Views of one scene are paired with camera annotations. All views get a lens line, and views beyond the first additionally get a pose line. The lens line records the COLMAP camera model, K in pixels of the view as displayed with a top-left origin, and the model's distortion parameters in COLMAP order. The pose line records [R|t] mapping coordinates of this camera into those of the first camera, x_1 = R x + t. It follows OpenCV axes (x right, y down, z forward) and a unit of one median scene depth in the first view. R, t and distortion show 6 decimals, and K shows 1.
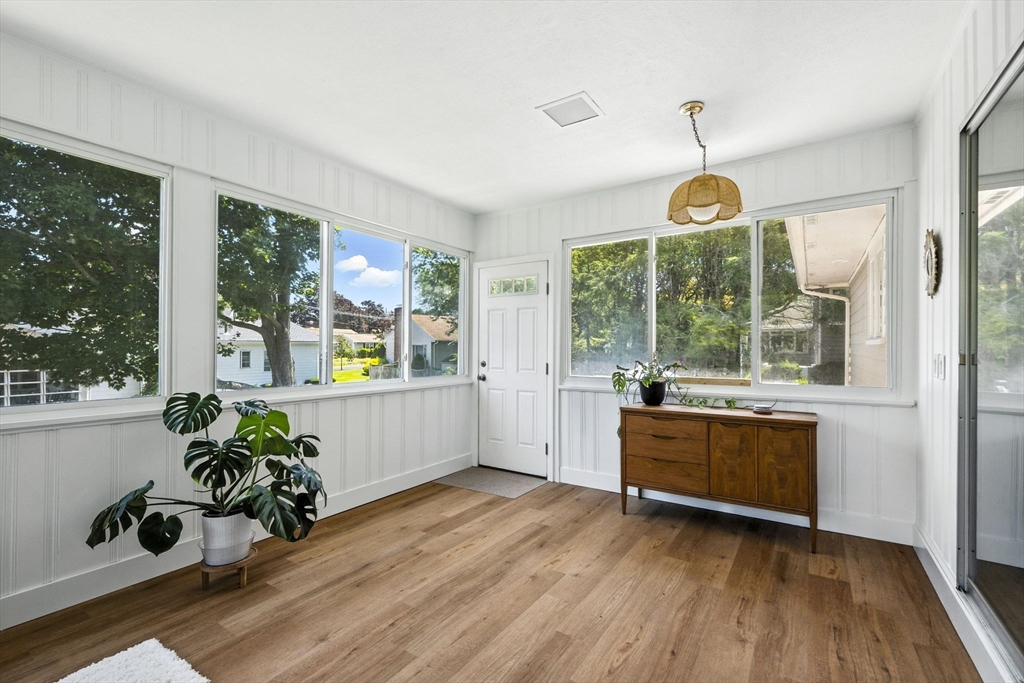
lens RADIAL K [[435.6, 0, 512.0], [0, 435.6, 341.5], [0, 0, 1]] dist [-0.001517, -0.000138]
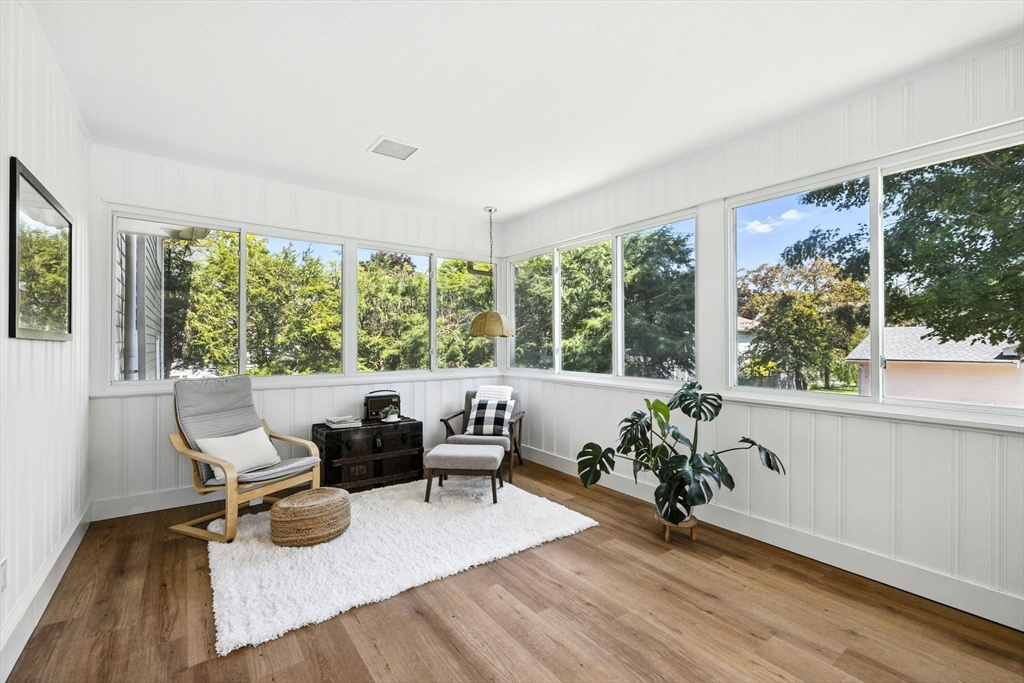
lens RADIAL K [[435.6, 0, 512.0], [0, 435.6, 341.5], [0, 0, 1]] dist [-0.001517, -0.000138]
pose [[-0.319217, -0.008443, -0.947644, 0.651610], [0.006448, 0.999918, -0.011081, 0.016729], [0.947660, -0.009648, -0.319136, 0.955791]]
